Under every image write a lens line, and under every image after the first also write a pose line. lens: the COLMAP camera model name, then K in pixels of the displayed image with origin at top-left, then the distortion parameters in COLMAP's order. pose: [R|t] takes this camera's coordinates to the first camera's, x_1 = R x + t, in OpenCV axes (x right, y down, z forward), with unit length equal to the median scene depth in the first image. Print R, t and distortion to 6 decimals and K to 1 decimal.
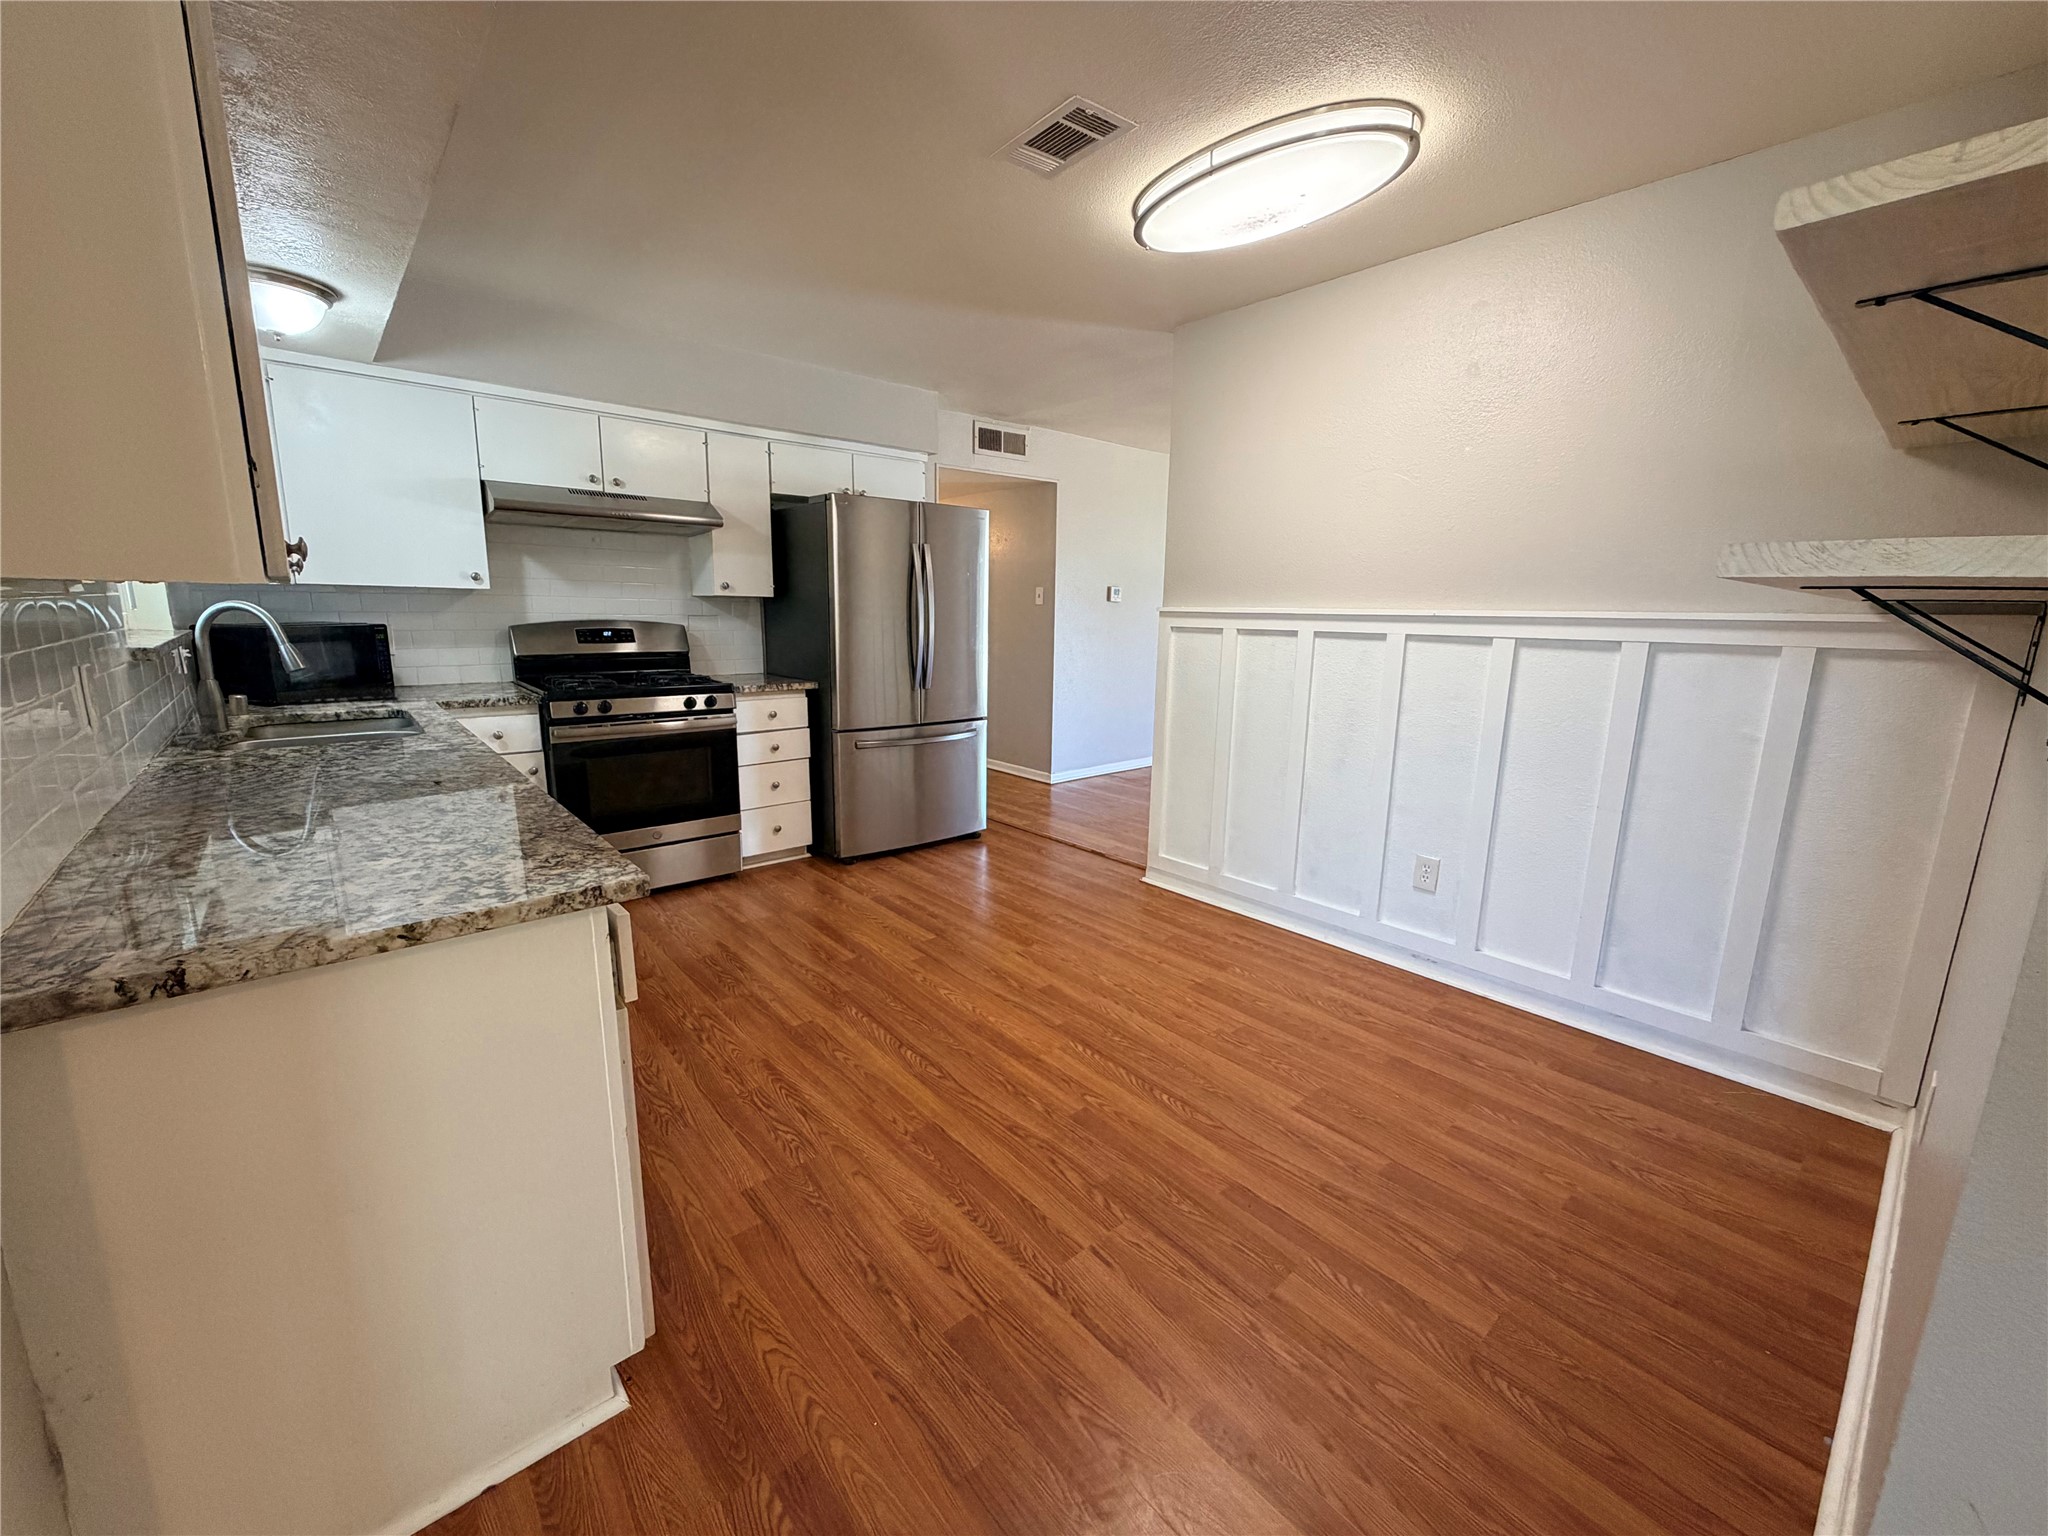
lens RADIAL K [[818.4, 0, 1020.0], [0, 818.4, 766.6], [0, 0, 1]] dist [0.001306, -0.000181]
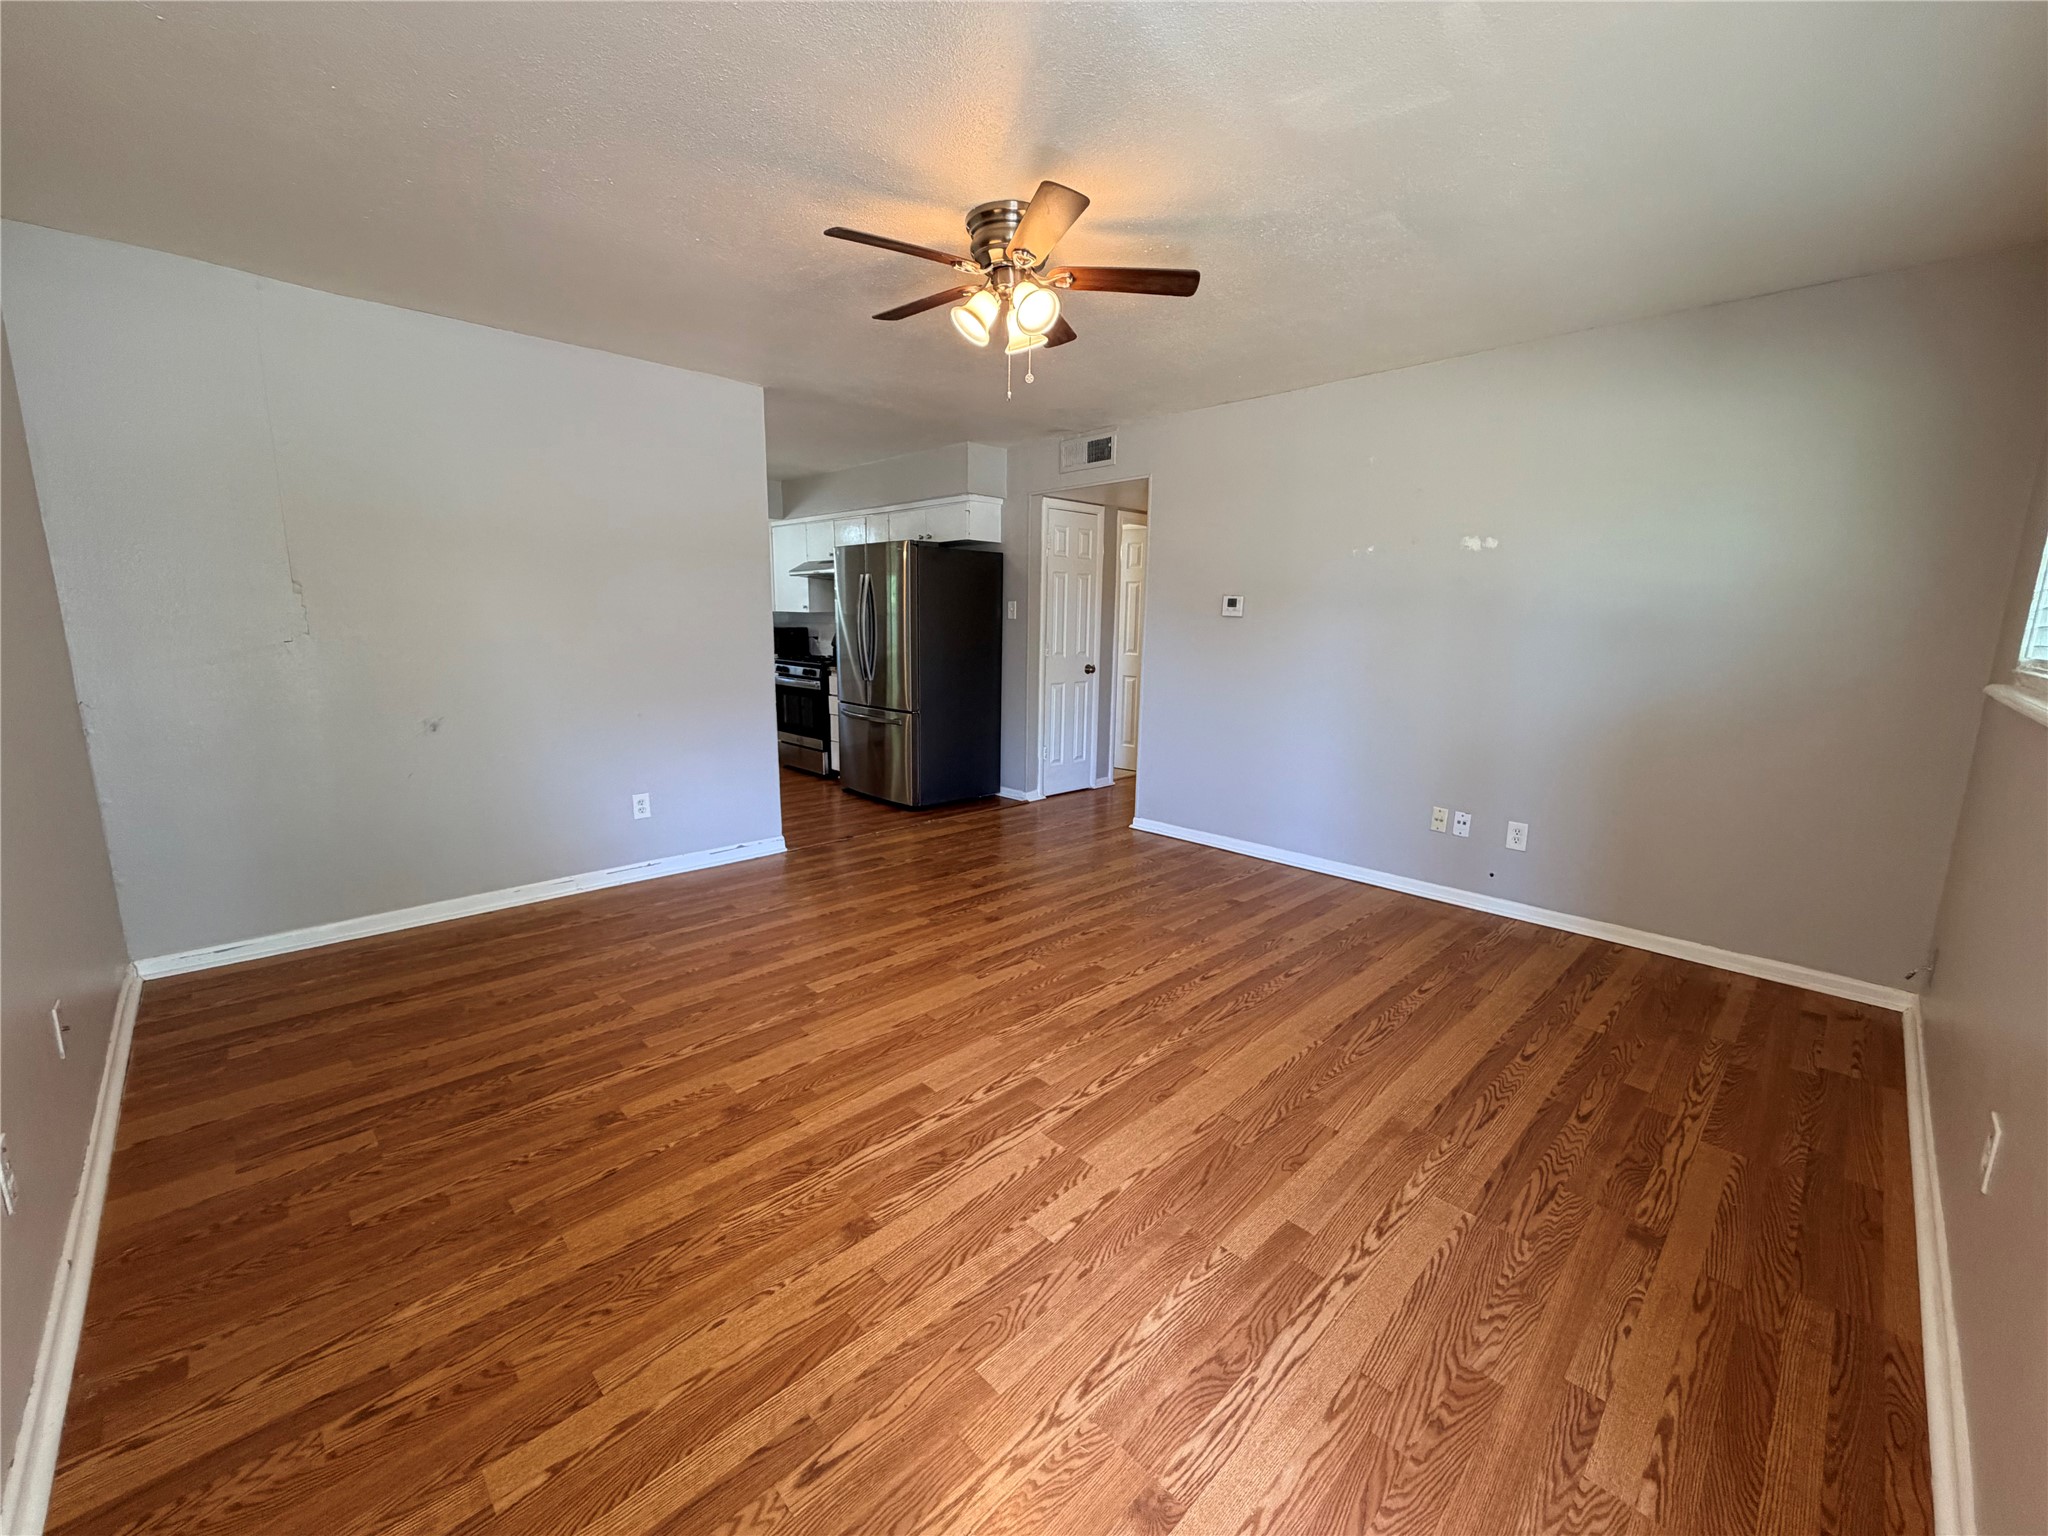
lens RADIAL K [[818.4, 0, 1020.0], [0, 818.4, 766.6], [0, 0, 1]] dist [0.001306, -0.000181]
pose [[0.064583, 0.165021, -0.984173, 1.665063], [-0.204598, 0.967471, 0.148794, -0.275312], [0.976713, 0.191750, 0.096245, 1.500501]]
